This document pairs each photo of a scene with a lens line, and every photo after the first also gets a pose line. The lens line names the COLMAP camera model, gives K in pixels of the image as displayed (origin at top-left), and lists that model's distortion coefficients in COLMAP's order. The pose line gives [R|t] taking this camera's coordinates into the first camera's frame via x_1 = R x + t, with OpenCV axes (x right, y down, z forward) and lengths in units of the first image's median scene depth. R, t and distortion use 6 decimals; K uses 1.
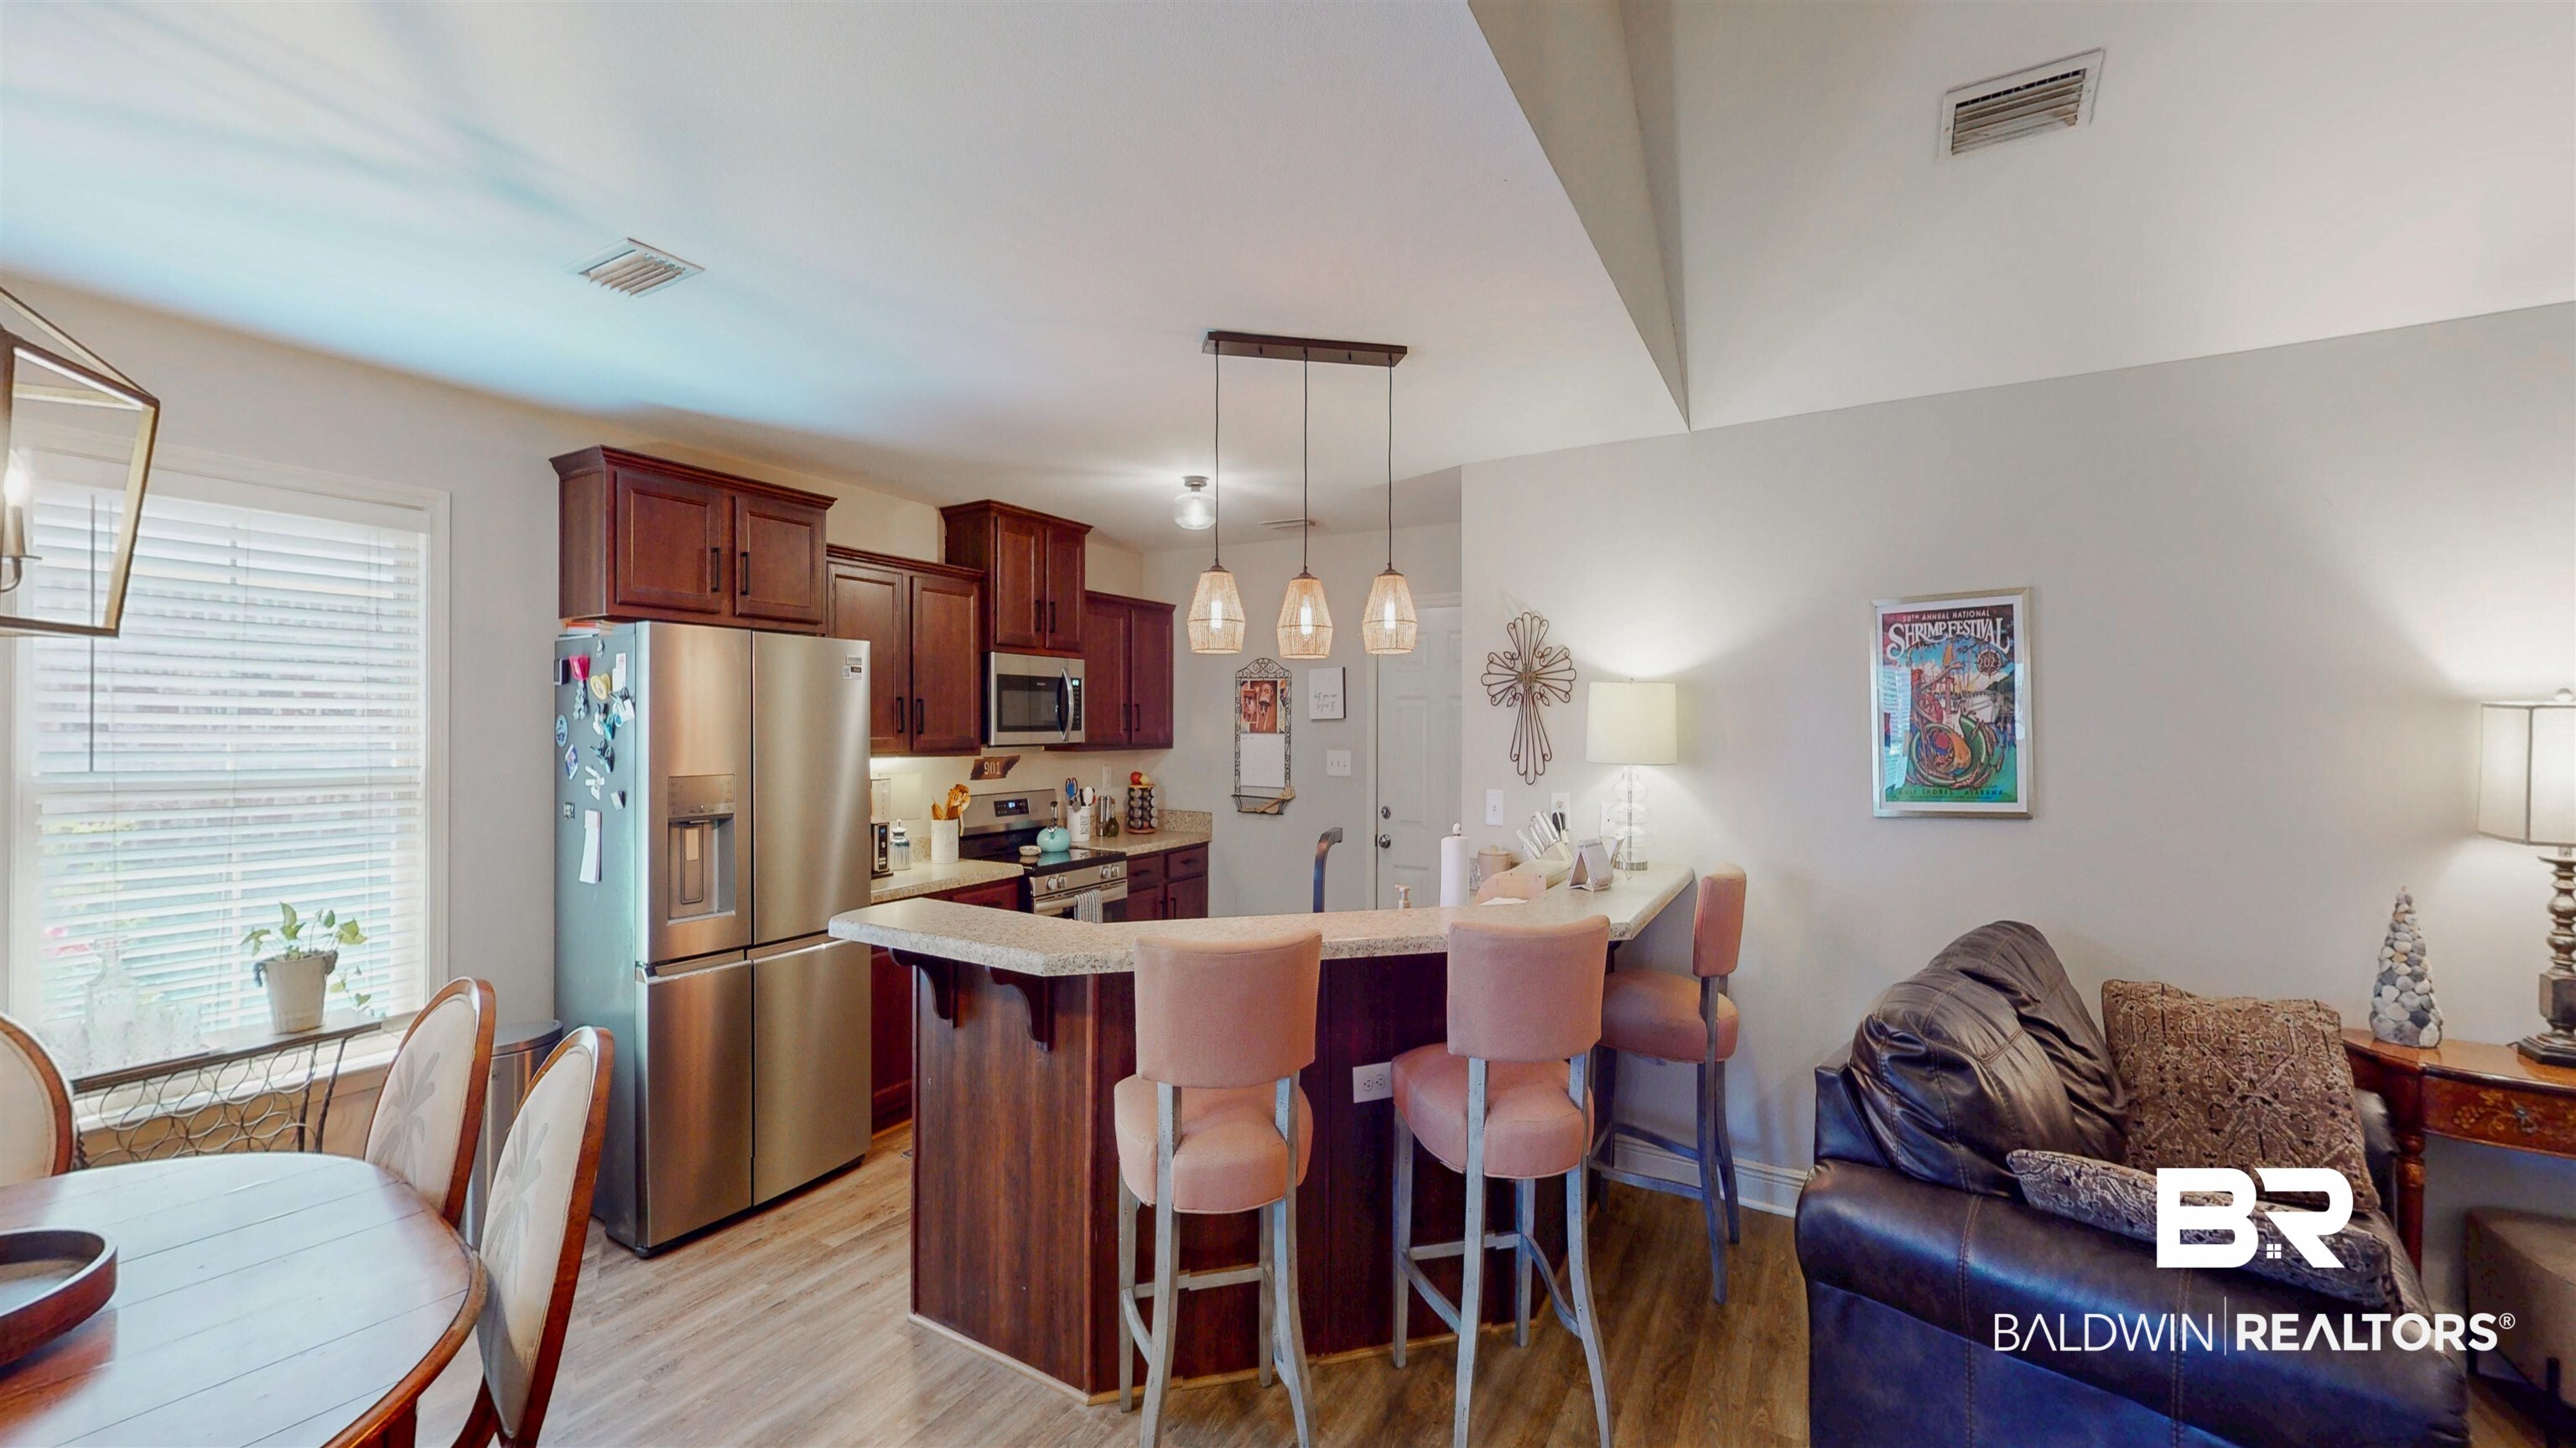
lens RADIAL K [[943.4, 0, 1289.5], [0, 943.4, 725.5], [0, 0, 1]] dist [-0.000345, -0.000278]
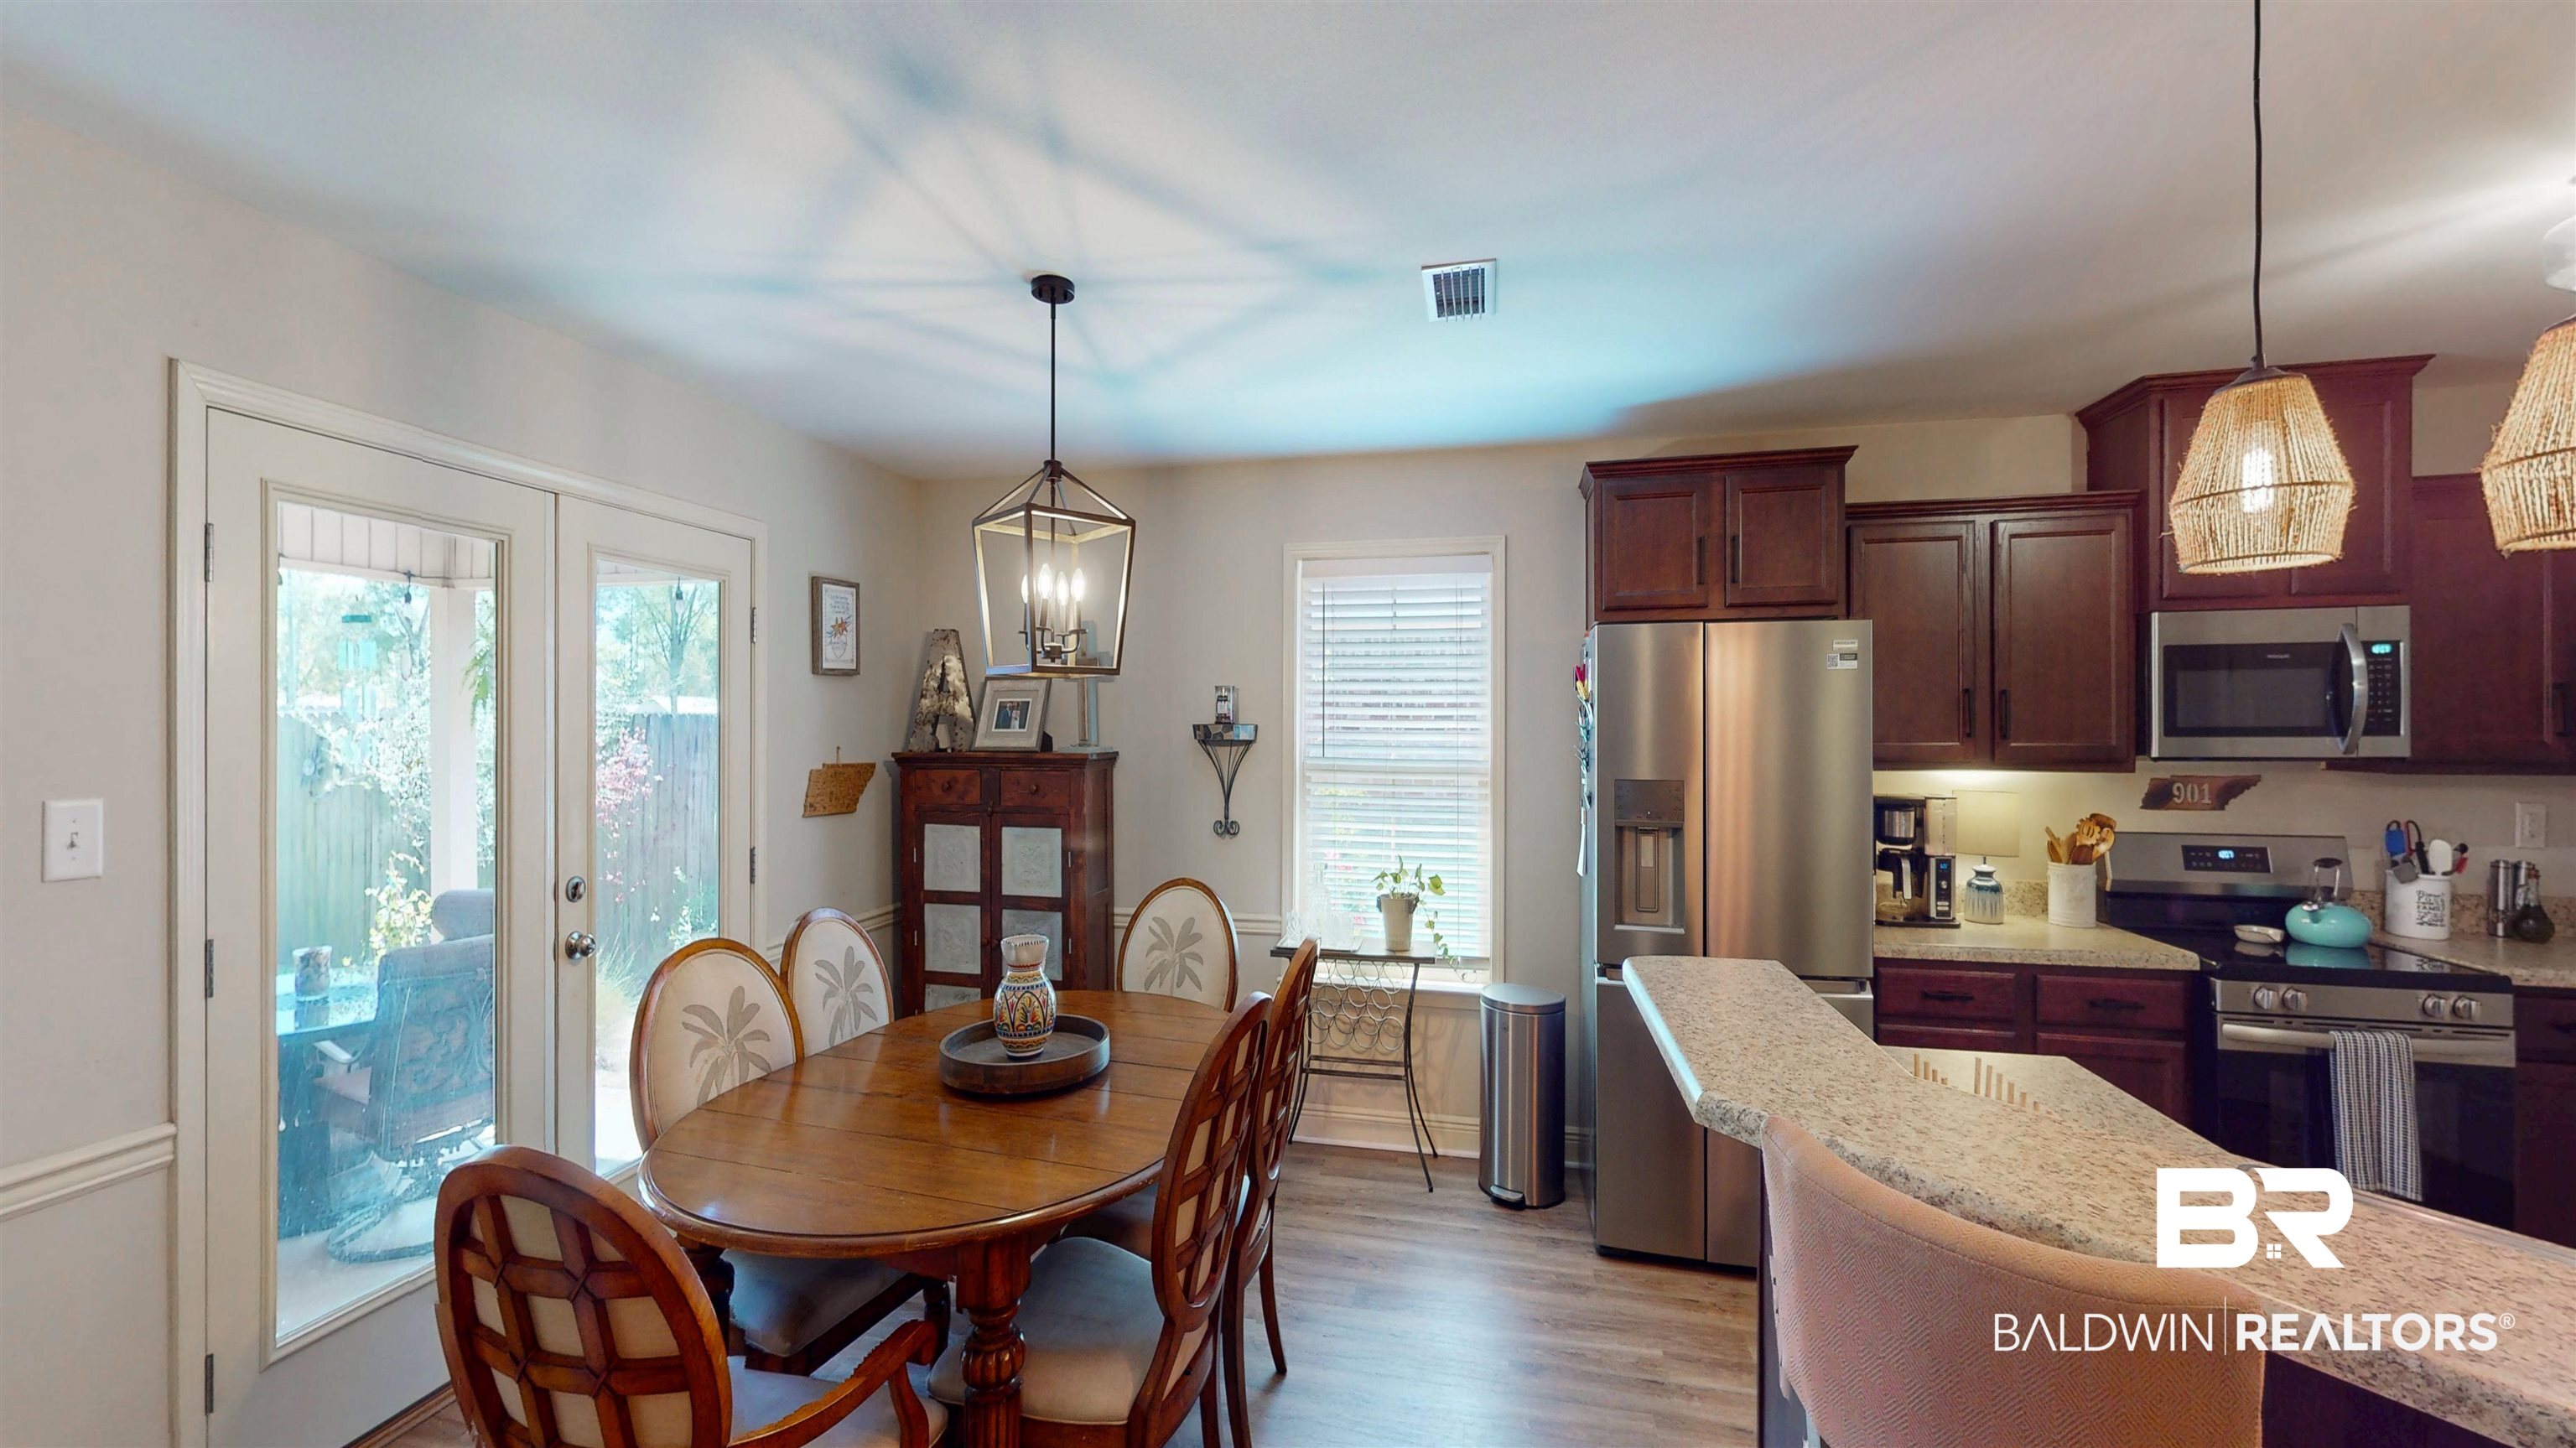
lens RADIAL K [[943.4, 0, 1292.1], [0, 943.4, 725.6], [0, 0, 1]] dist [-0.000345, -0.000278]
pose [[0.304222, -0.001117, -0.952600, 0.146601], [0.001342, 0.999999, -0.000744, -0.001398], [0.952600, -0.001053, 0.304223, 0.303180]]
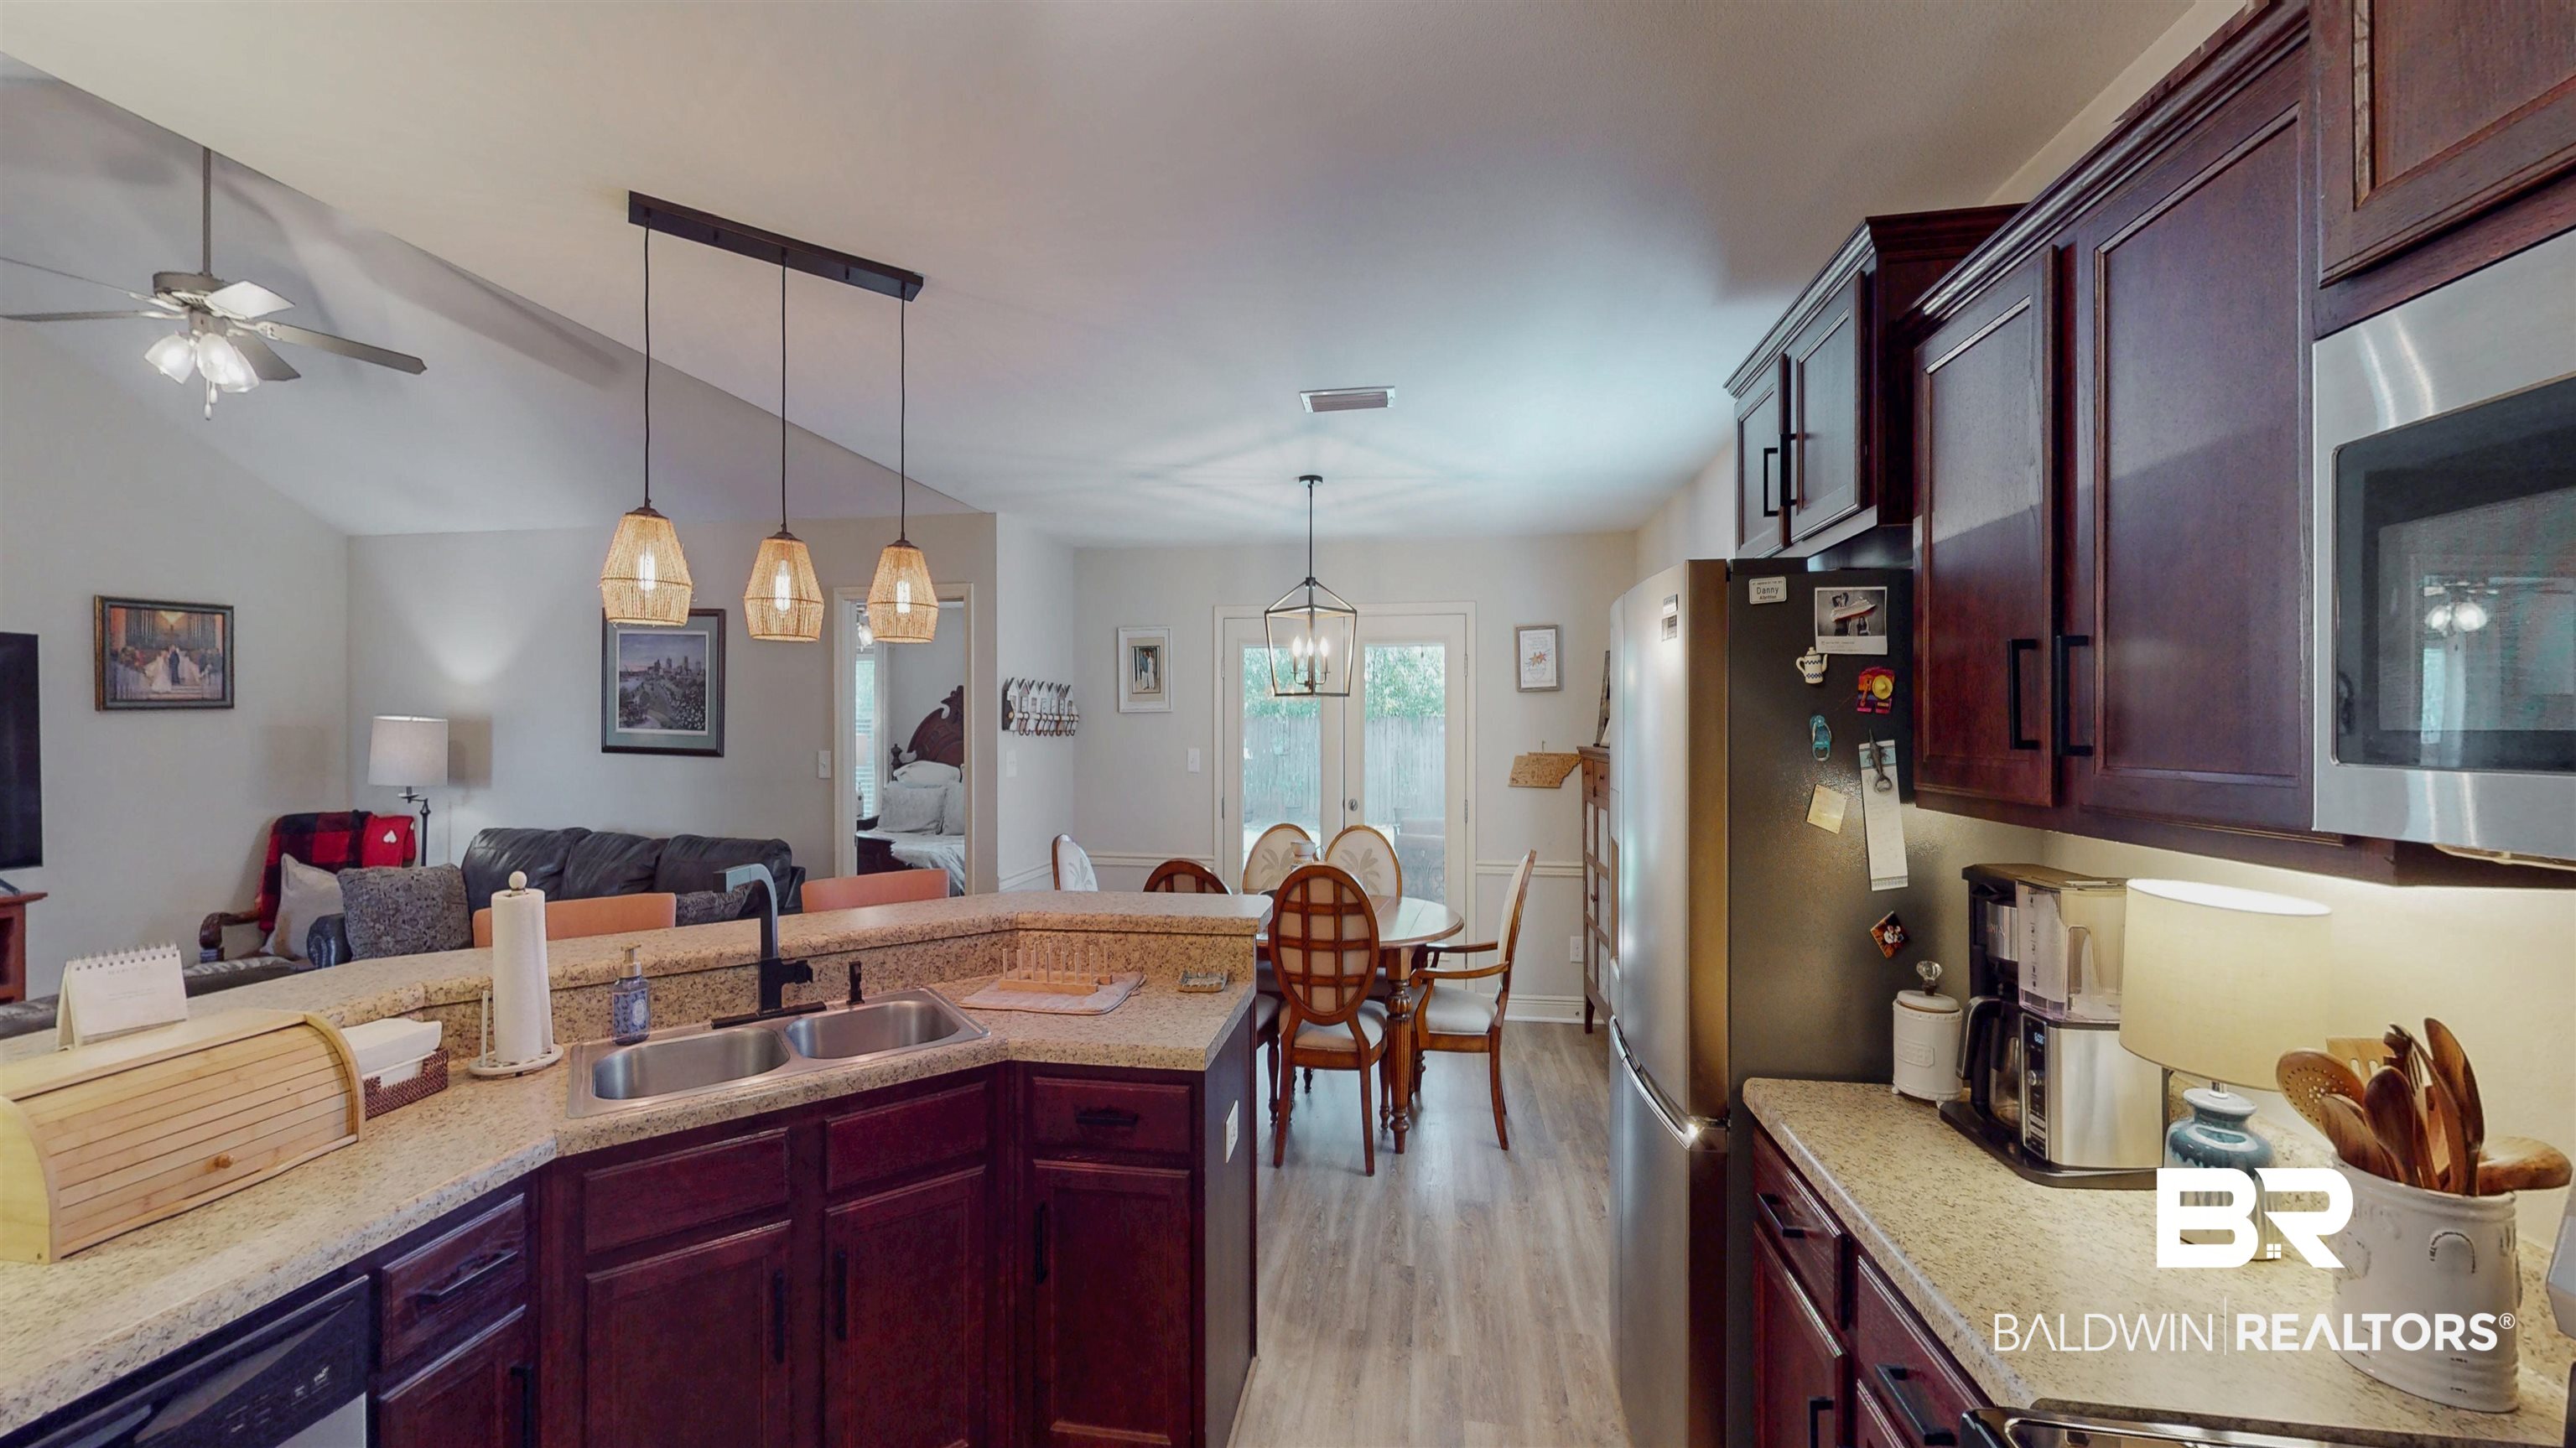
lens RADIAL K [[943.4, 0, 1293.5], [0, 943.4, 732.9], [0, 0, 1]] dist [-0.000345, -0.000278]
pose [[-0.928226, -0.000294, -0.372015, -0.061651], [-0.002578, 0.999981, 0.005642, 0.000317], [0.372007, 0.006196, -0.928209, 1.365746]]
